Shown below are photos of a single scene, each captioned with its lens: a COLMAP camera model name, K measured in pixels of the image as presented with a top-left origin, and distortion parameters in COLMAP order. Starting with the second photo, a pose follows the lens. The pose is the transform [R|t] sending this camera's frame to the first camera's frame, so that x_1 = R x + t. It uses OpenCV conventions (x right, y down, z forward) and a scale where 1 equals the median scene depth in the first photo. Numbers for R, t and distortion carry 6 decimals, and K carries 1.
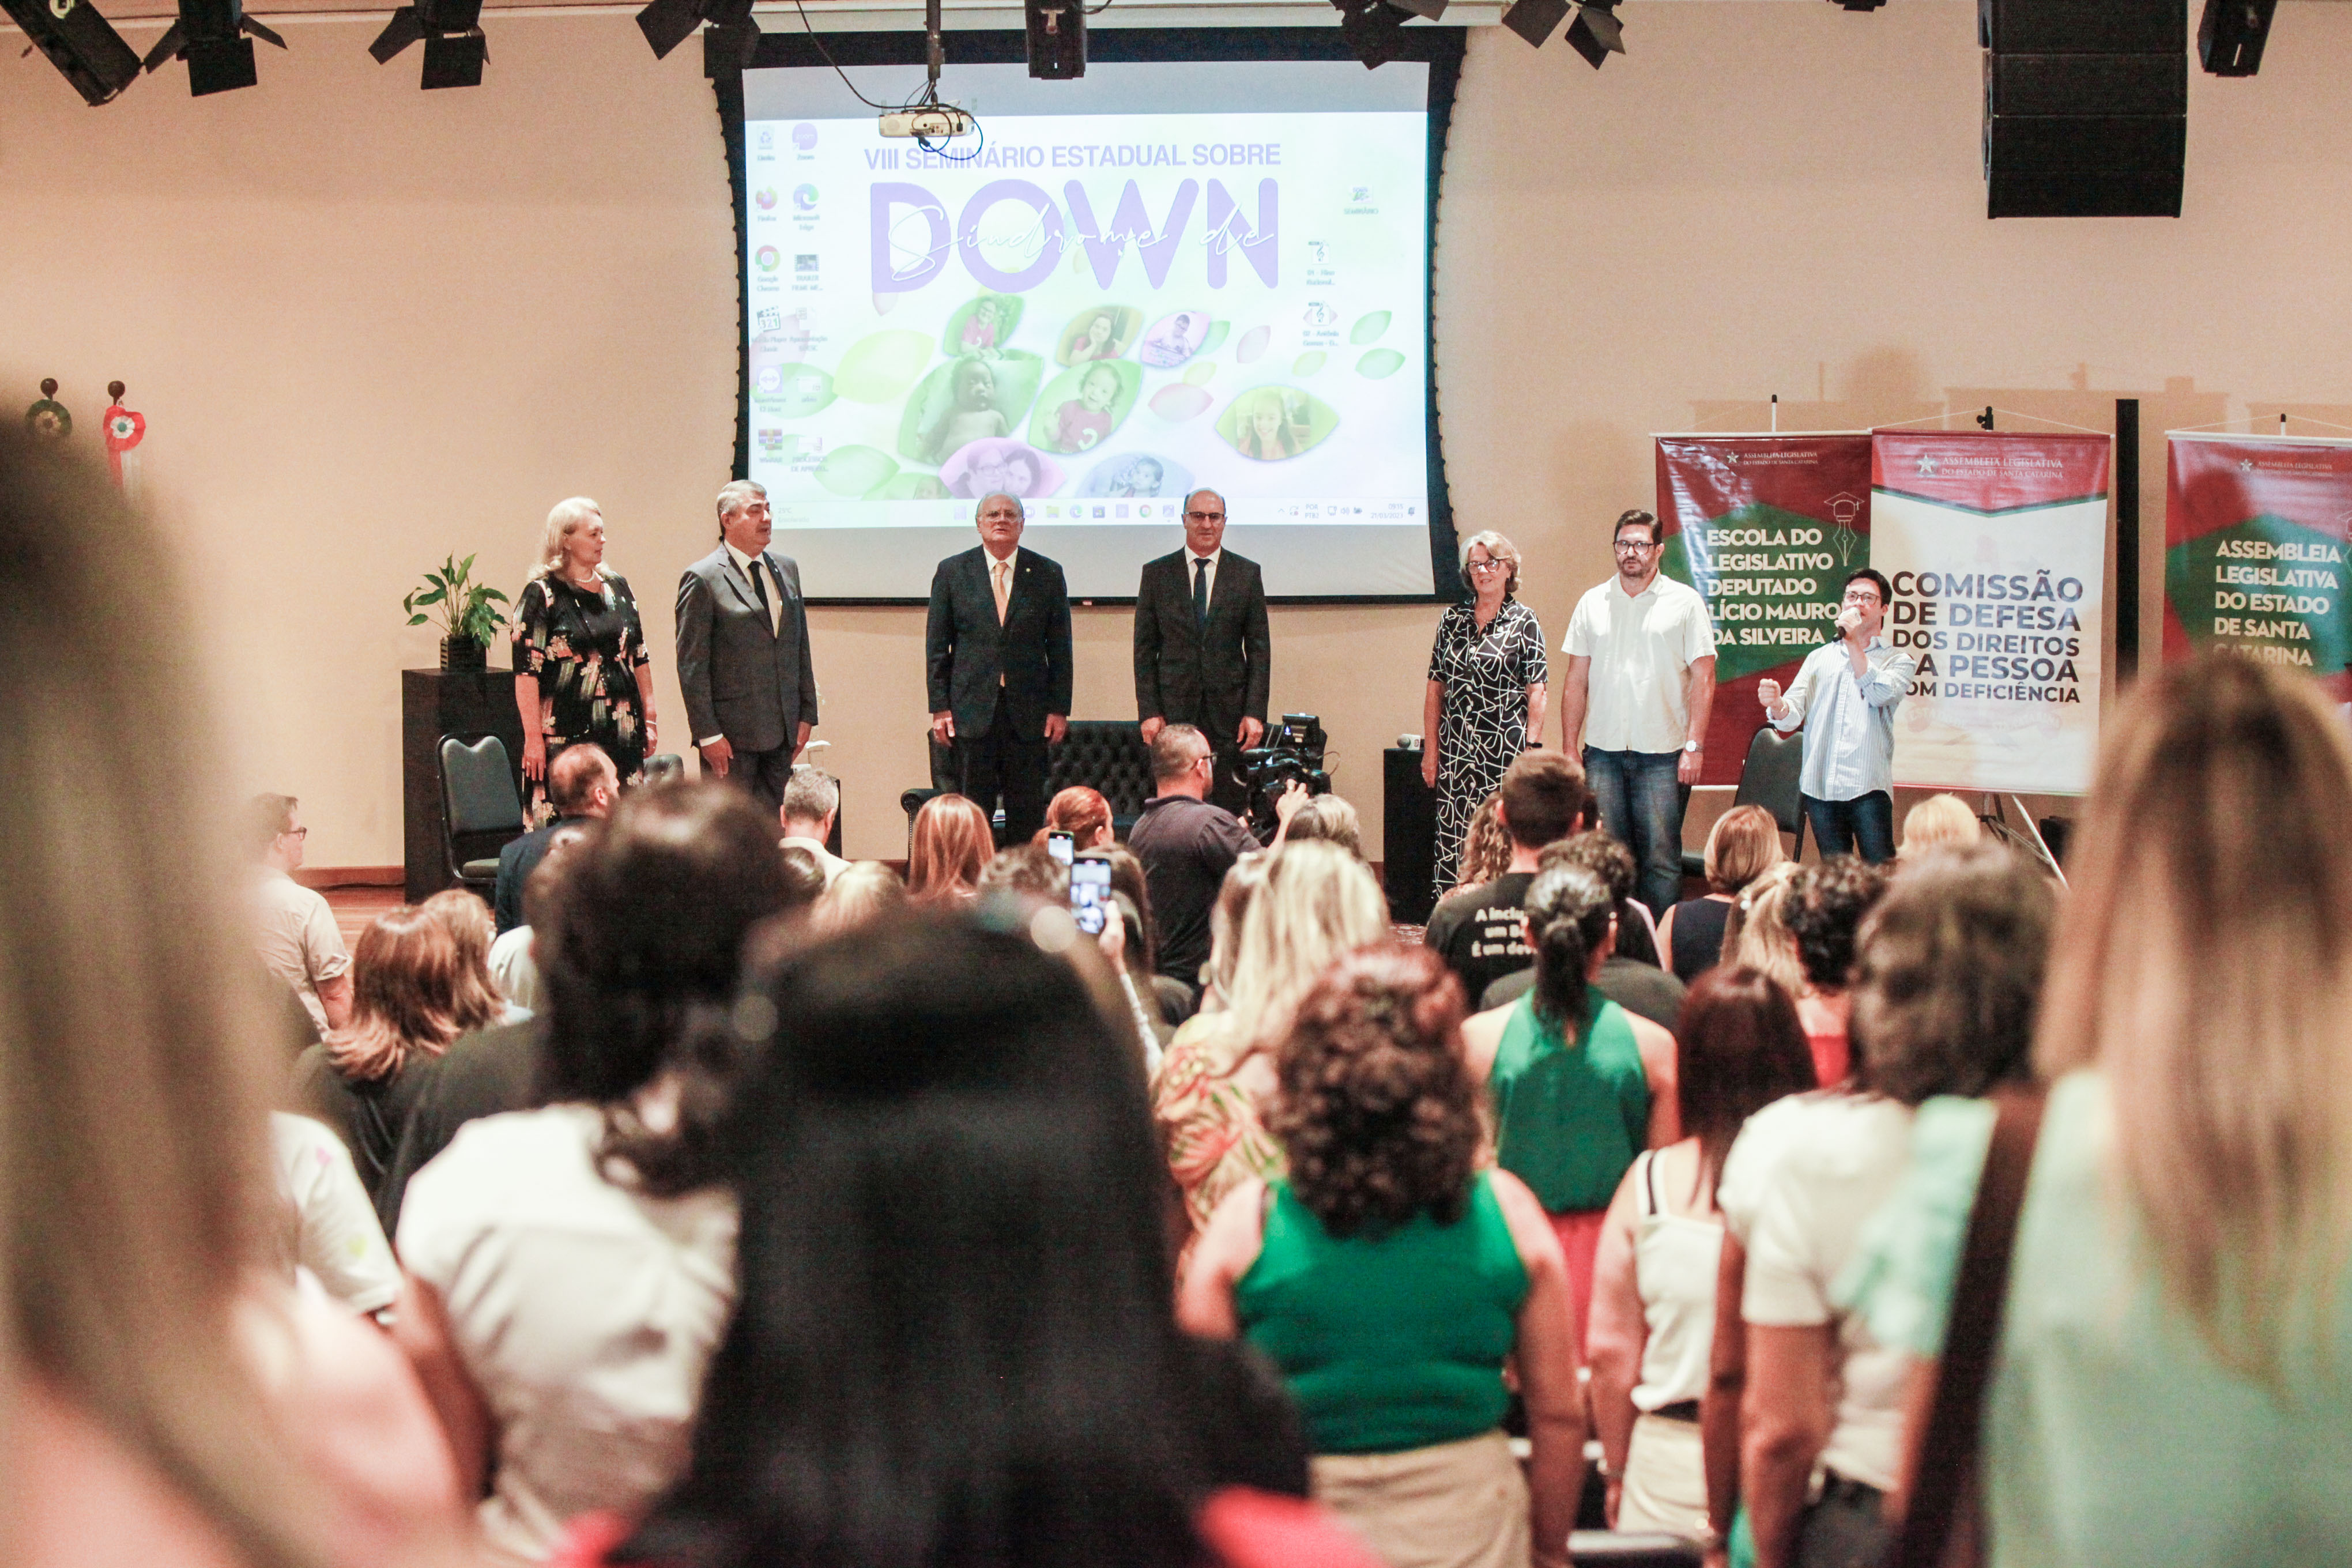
lens RADIAL K [[4767.6, 0, 1176.9], [0, 4767.6, 794.4], [0, 0, 1]] dist [-0.394104, 0.000000]
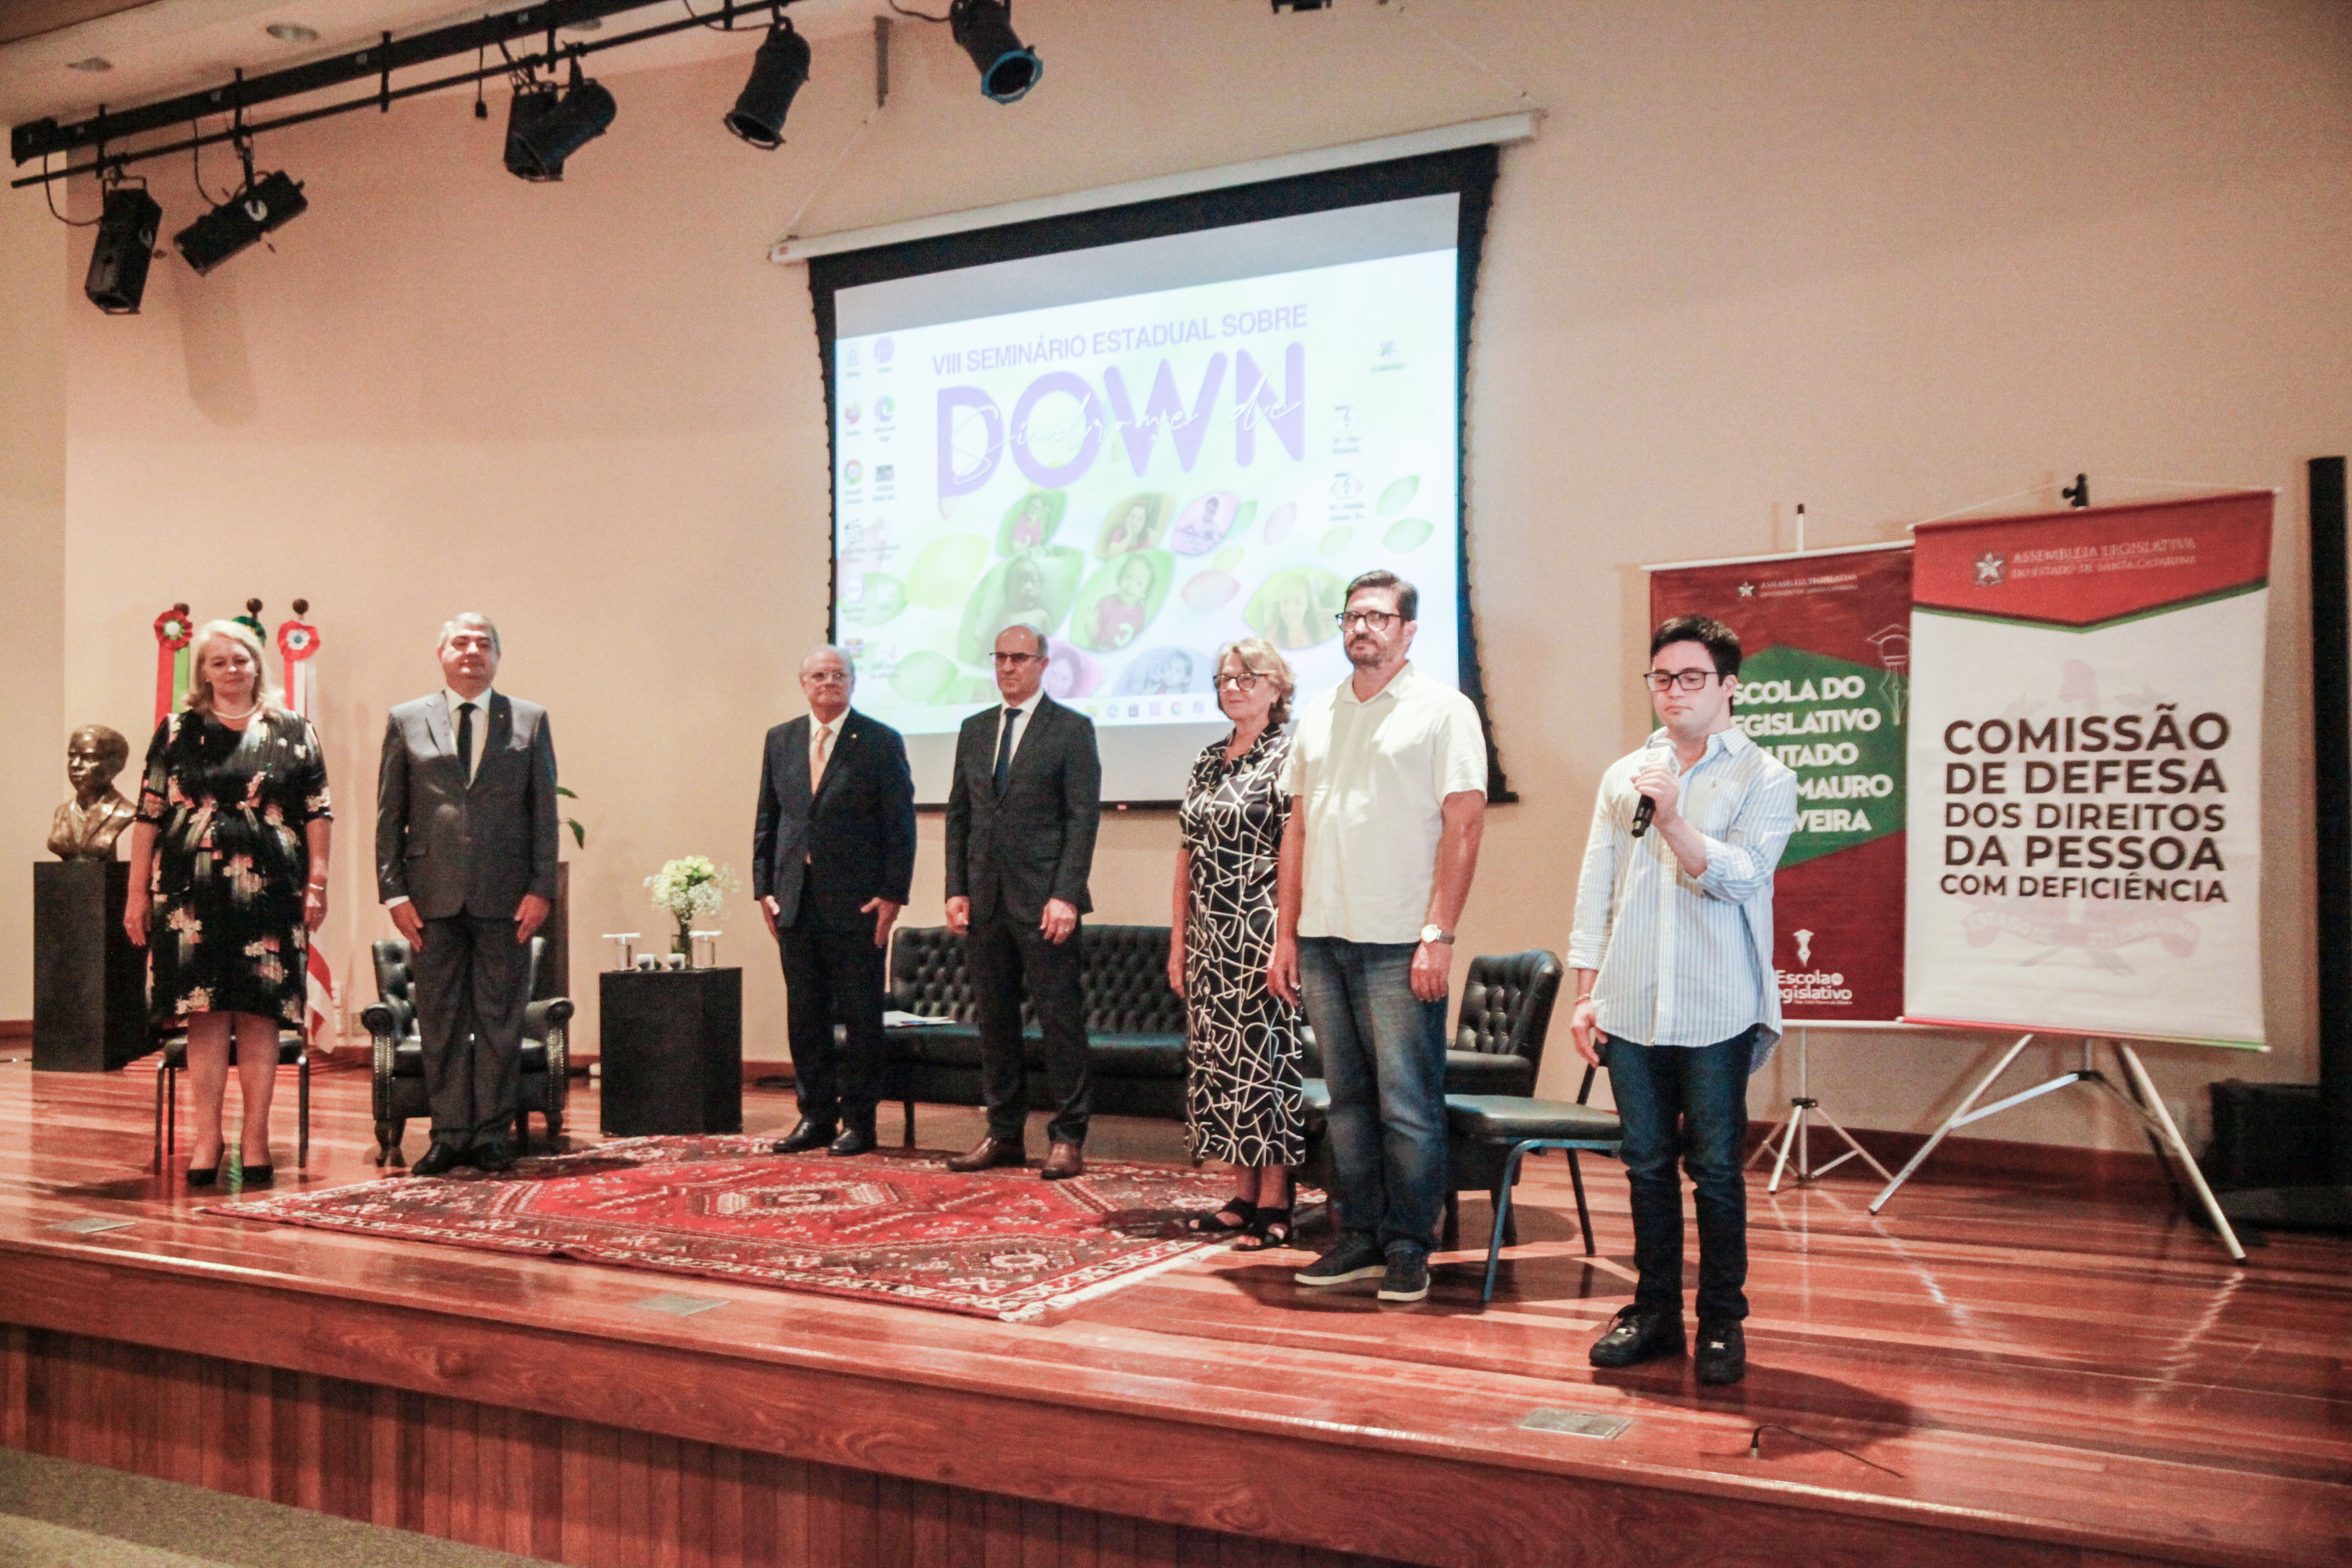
lens RADIAL K [[2140.8, 0, 1172.1], [0, 2140.8, 789.9], [0, 0, 1]] dist [-0.026845, 0.000000]
pose [[0.919281, -0.005306, -0.393566, 0.168246], [-0.041468, 0.993039, -0.110249, 0.003431], [0.391411, 0.117671, 0.912661, 0.649731]]
